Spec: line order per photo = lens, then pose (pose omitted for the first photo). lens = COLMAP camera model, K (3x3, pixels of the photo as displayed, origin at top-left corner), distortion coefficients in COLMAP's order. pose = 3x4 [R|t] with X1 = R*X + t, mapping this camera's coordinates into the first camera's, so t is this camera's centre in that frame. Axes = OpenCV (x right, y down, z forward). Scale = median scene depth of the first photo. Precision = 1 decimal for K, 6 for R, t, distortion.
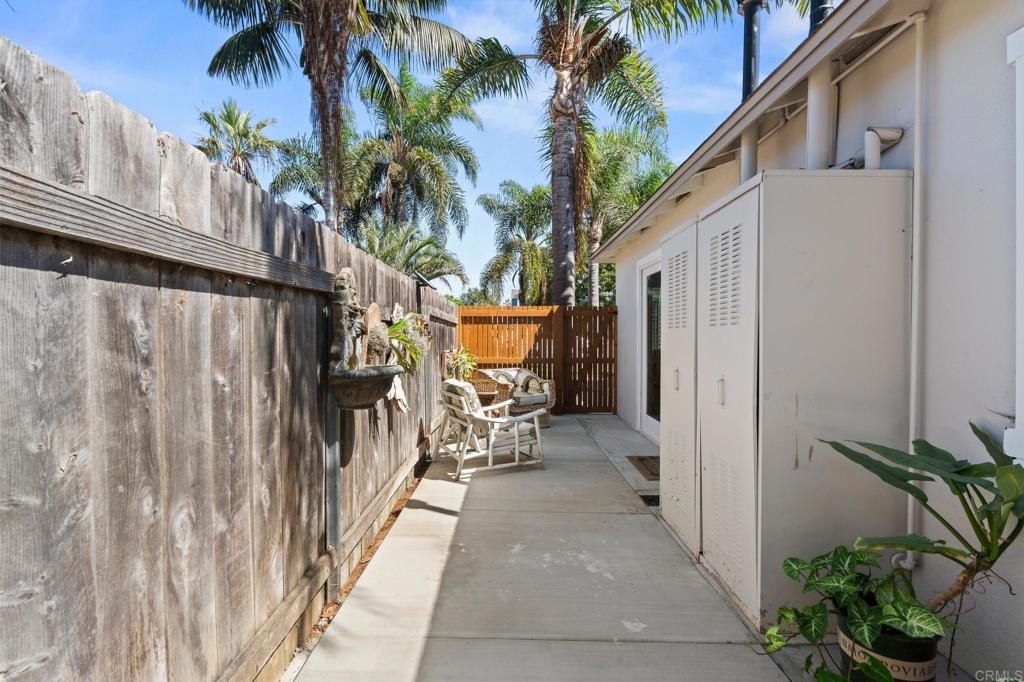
lens RADIAL K [[465.9, 0, 508.6], [0, 465.9, 345.0], [0, 0, 1]] dist [-0.015268, -0.001726]
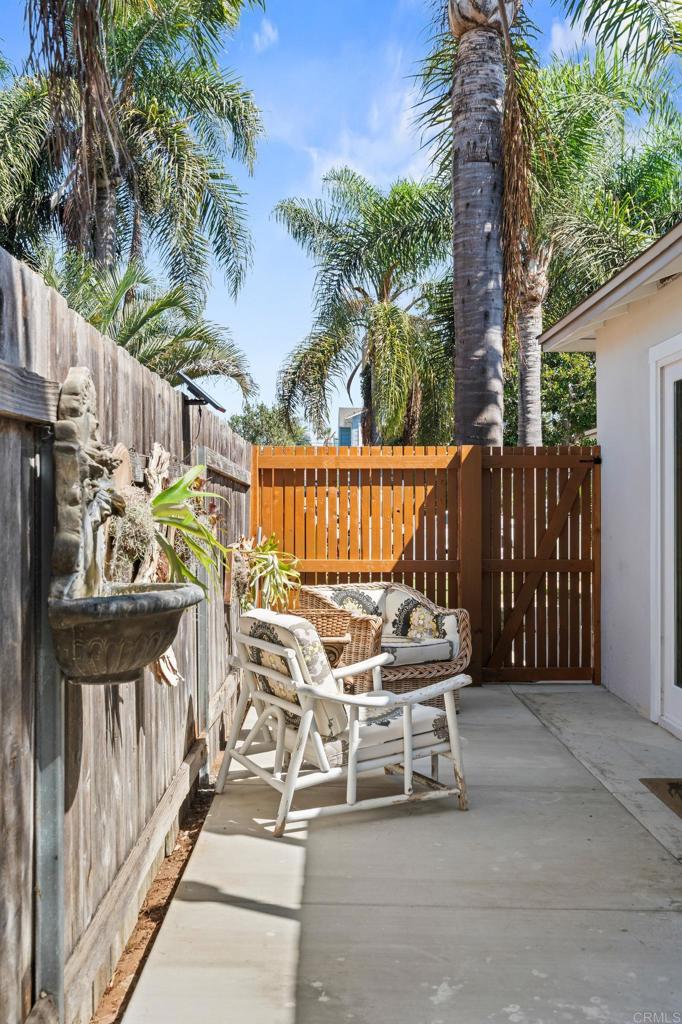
lens RADIAL K [[1018.9, 0, 337.6], [0, 1018.9, 514.1], [0, 0, 1]] dist [0.002879, 0.000000]
pose [[0.999947, 0.000003, 0.010273, -0.048445], [0.000136, 0.999908, -0.013544, -0.004946], [-0.010272, 0.013545, 0.999855, 0.007272]]
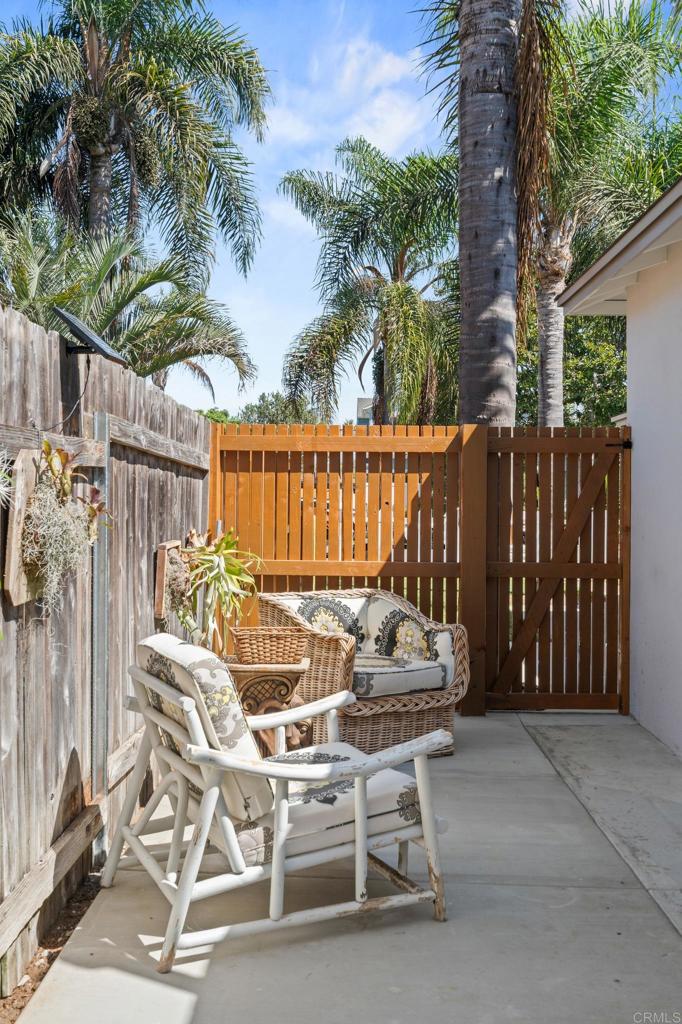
lens RADIAL K [[1018.9, 0, 344.5], [0, 1018.9, 501.3], [0, 0, 1]] dist [0.002879, 0.000000]
pose [[0.999931, 0.010323, -0.005607, 0.006912], [-0.010426, 0.999769, -0.018789, -0.007385], [0.005412, 0.018846, 0.999808, 0.237402]]
